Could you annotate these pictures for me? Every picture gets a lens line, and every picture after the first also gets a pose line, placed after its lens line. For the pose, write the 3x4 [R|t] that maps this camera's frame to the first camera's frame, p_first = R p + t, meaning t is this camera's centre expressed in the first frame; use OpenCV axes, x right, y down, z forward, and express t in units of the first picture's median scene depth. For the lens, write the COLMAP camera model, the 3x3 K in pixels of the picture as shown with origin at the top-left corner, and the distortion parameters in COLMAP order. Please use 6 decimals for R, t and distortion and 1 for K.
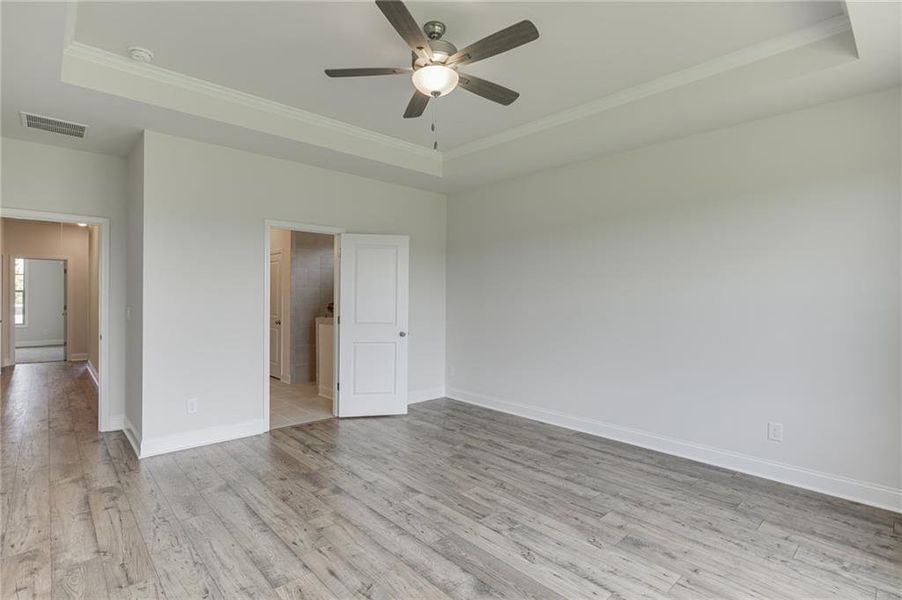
lens RADIAL K [[440.7, 0, 449.5], [0, 440.7, 295.1], [0, 0, 1]] dist [-0.003595, -0.000266]
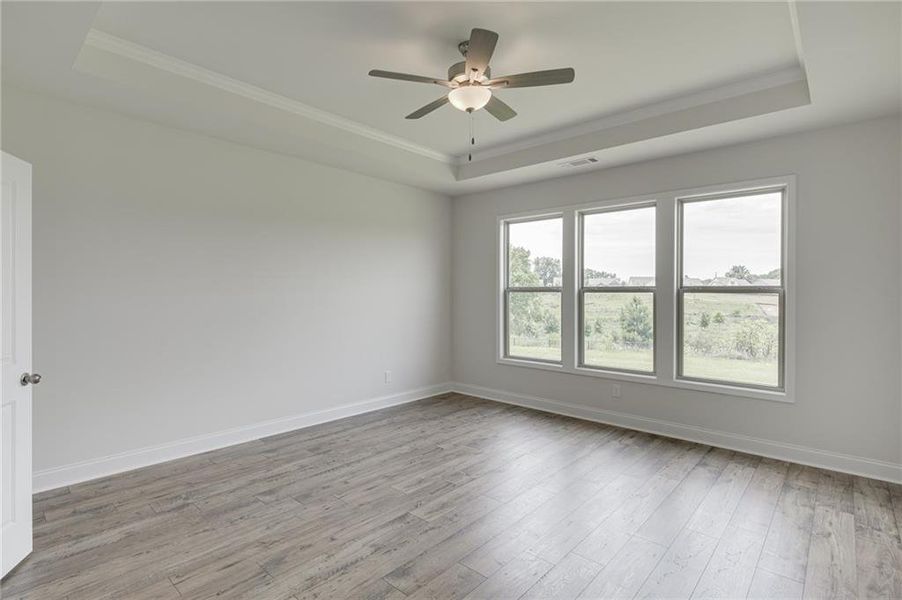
lens RADIAL K [[440.7, 0, 449.5], [0, 440.7, 295.1], [0, 0, 1]] dist [-0.003595, -0.000266]
pose [[-0.086767, -0.011187, 0.996166, -0.915350], [-0.005549, 0.999927, 0.010746, -0.009125], [-0.996213, -0.004596, -0.086822, 0.938217]]
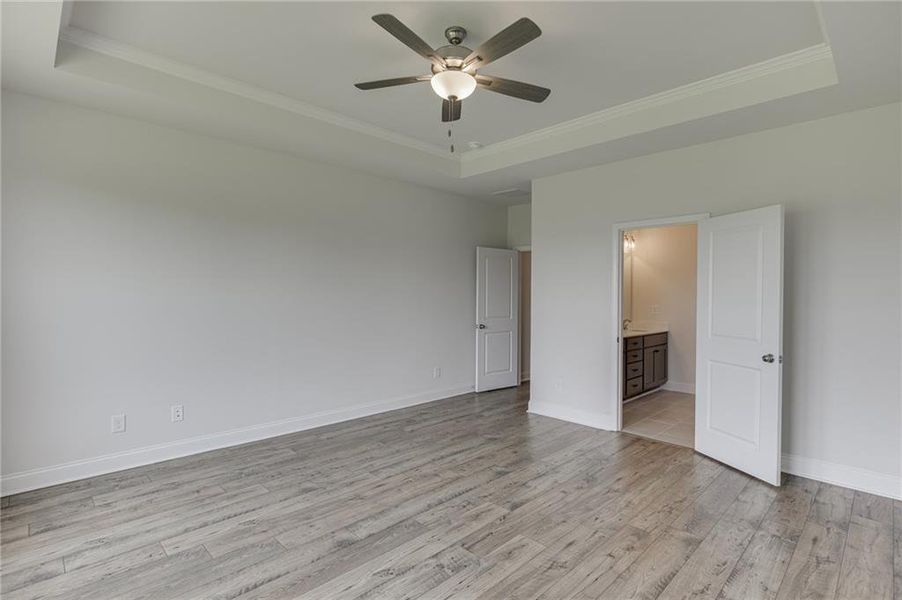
lens RADIAL K [[440.7, 0, 449.5], [0, 440.7, 295.1], [0, 0, 1]] dist [-0.003595, -0.000266]
pose [[0.028374, -0.005058, -0.999585, 0.808068], [-0.006238, 0.999967, -0.005237, 0.003443], [0.999578, 0.006384, 0.028342, 0.793876]]
